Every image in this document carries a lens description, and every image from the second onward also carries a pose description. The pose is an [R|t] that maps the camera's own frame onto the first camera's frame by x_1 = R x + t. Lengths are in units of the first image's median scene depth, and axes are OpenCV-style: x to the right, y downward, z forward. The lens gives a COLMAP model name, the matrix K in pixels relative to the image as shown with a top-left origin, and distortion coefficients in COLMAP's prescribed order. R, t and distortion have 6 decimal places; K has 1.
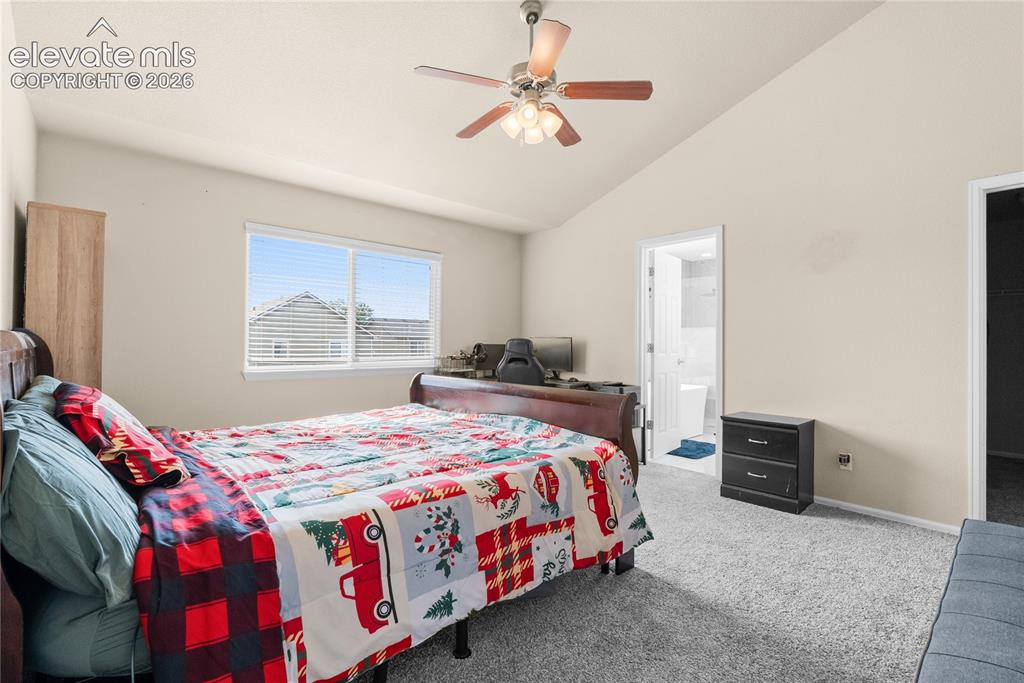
lens RADIAL K [[462.9, 0, 518.0], [0, 462.9, 339.4], [0, 0, 1]] dist [-0.001083, 0.000386]
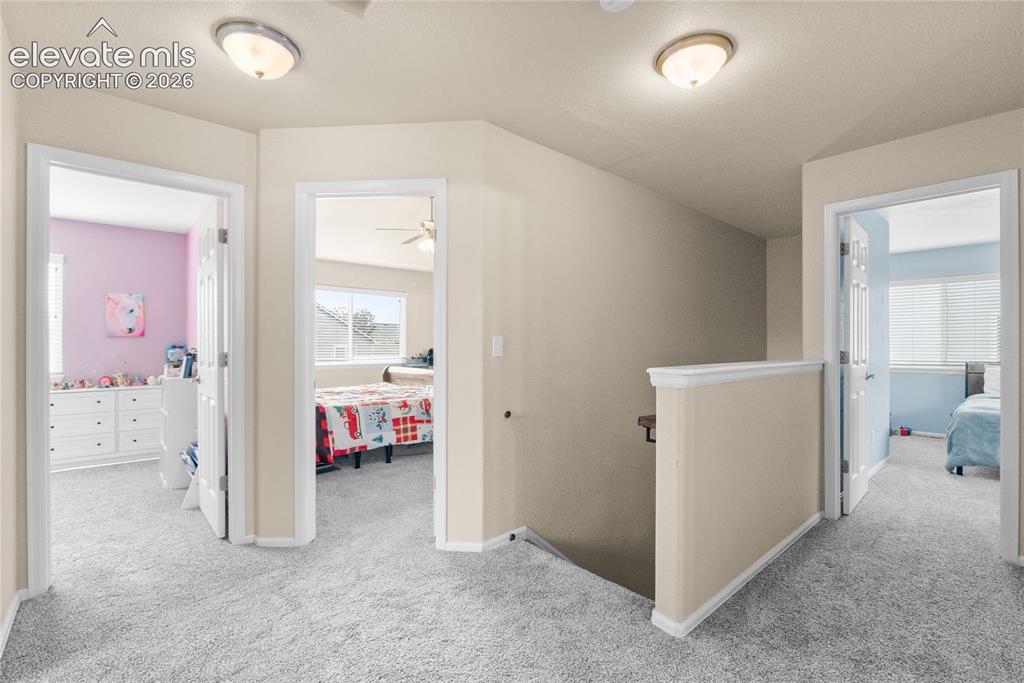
lens RADIAL K [[462.9, 0, 519.6], [0, 462.9, 344.8], [0, 0, 1]] dist [-0.001083, 0.000386]
pose [[0.999980, -0.005540, -0.003188, 0.671803], [0.005557, 0.999971, 0.005296, -0.034204], [0.003158, -0.005313, 0.999981, -1.750682]]
